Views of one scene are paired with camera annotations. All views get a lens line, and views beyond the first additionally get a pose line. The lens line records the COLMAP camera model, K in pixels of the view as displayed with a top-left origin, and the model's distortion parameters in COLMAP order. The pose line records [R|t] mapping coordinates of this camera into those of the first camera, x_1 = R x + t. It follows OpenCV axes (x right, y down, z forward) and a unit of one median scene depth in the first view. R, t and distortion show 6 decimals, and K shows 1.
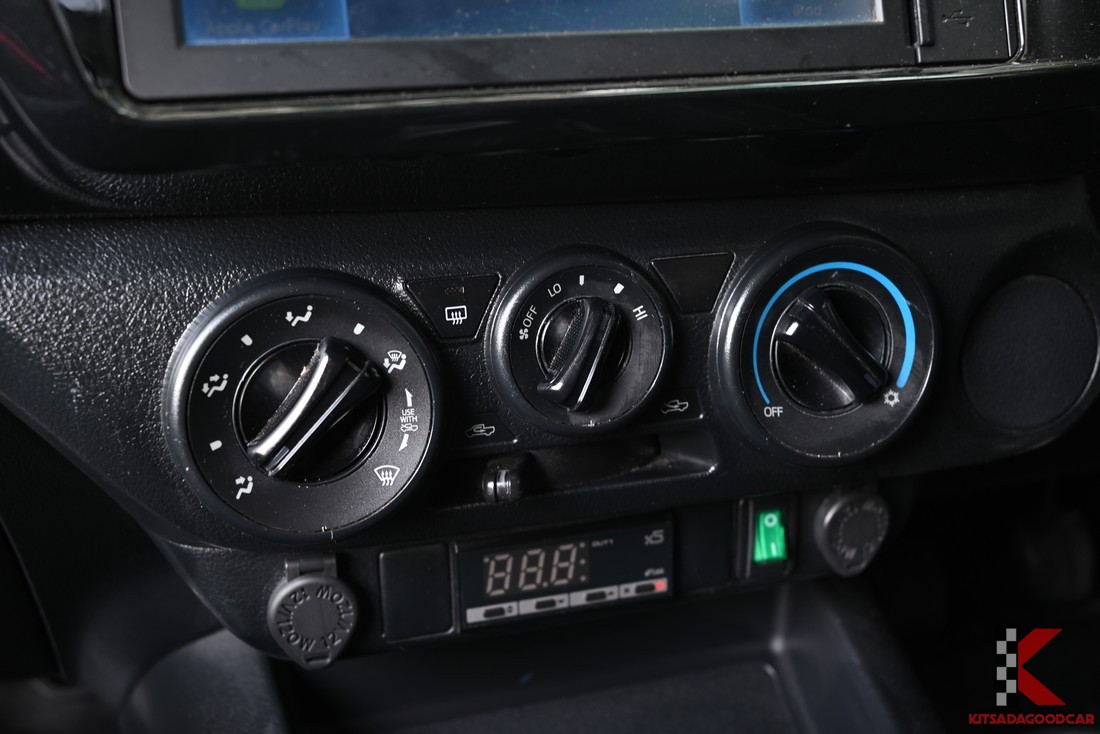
lens RADIAL K [[1279.8, 0, 546.2], [0, 1279.8, 365.8], [0, 0, 1]] dist [-0.004136, 0.000000]
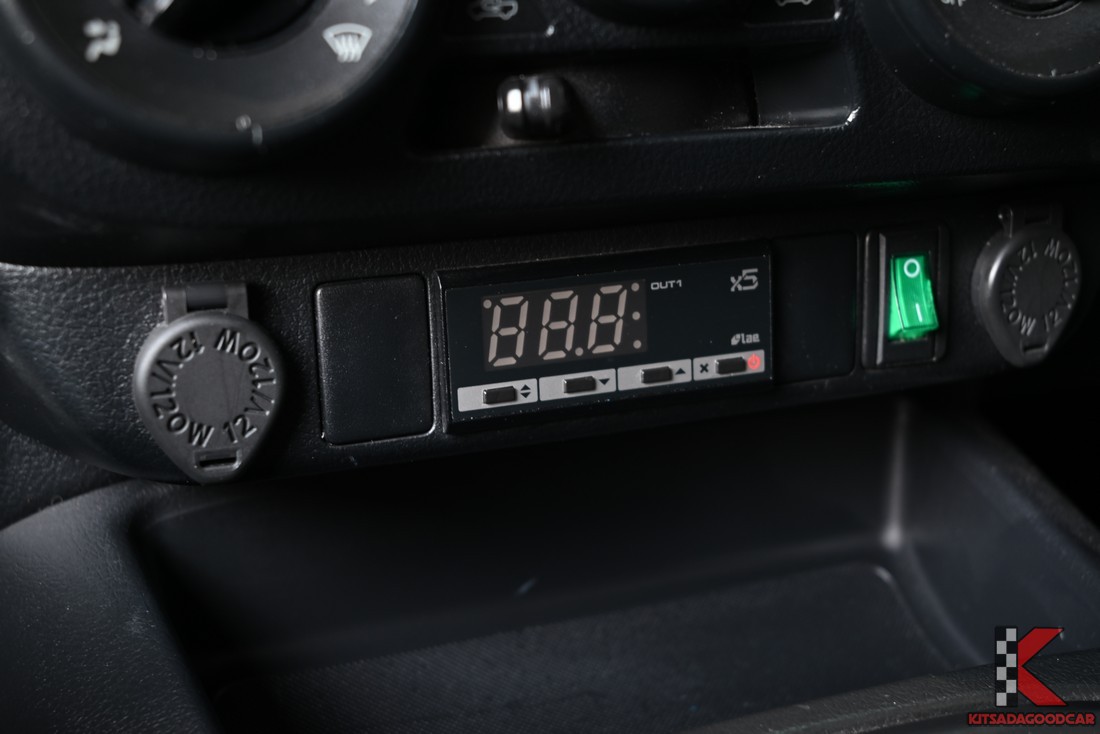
lens RADIAL K [[1598.9, 0, 552.6], [0, 1598.9, 366.5], [0, 0, 1]] dist [-0.004177, 0.000000]
pose [[0.995954, -0.034950, 0.082784, -0.079682], [0.041713, 0.995806, -0.081428, 0.243820], [-0.079591, 0.084551, 0.993235, 0.227711]]
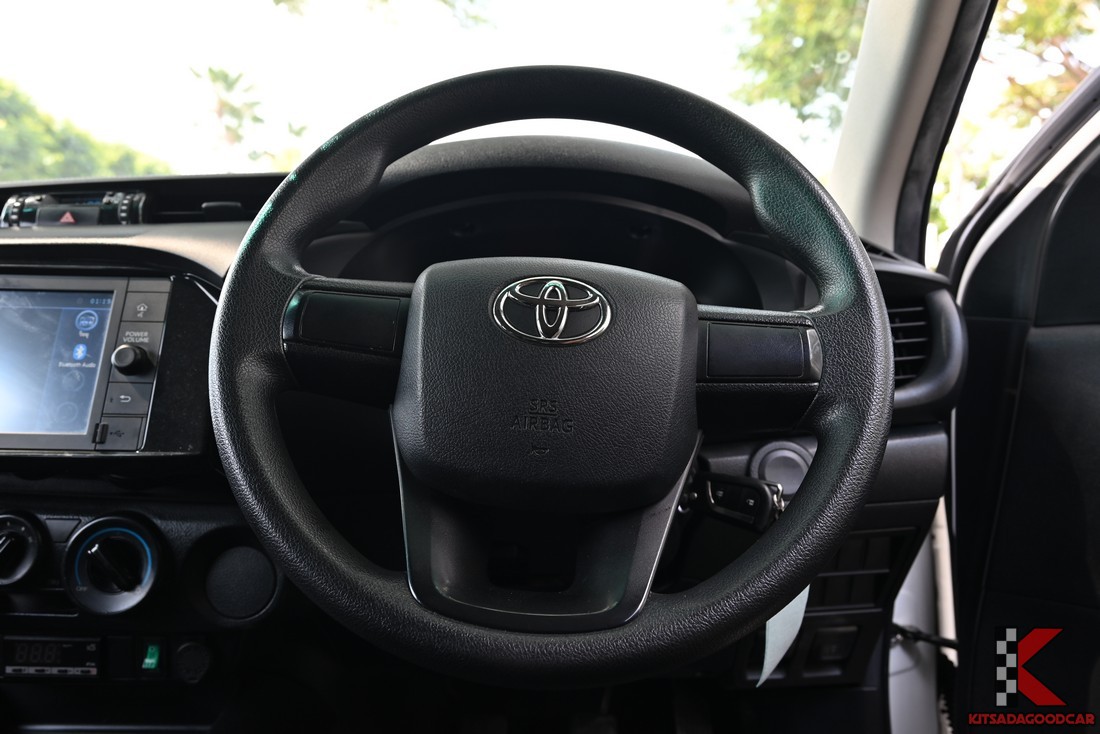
lens RADIAL K [[715.8, 0, 550.9], [0, 715.8, 366.7], [0, 0, 1]] dist [0.007131, 0.003254]
pose [[0.952102, 0.026643, -0.304618, 1.280377], [-0.125738, 0.942190, -0.310594, -0.043899], [0.278733, 0.334019, 0.900410, -0.101167]]
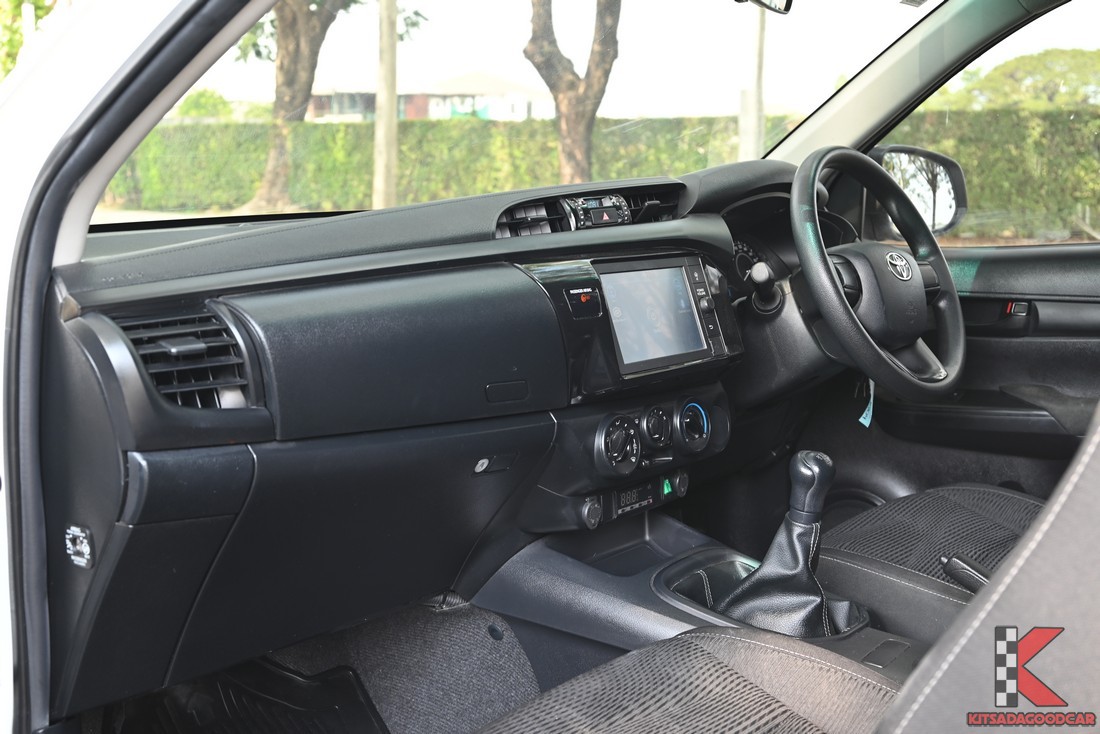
lens RADIAL K [[1279.8, 0, 546.2], [0, 1279.8, 367.1], [0, 0, 1]] dist [-0.004136, 0.000000]
pose [[0.830469, -0.081270, 0.551105, -2.208252], [0.196622, 0.968391, -0.153486, 0.314960], [-0.521212, 0.235824, 0.820198, -1.982080]]
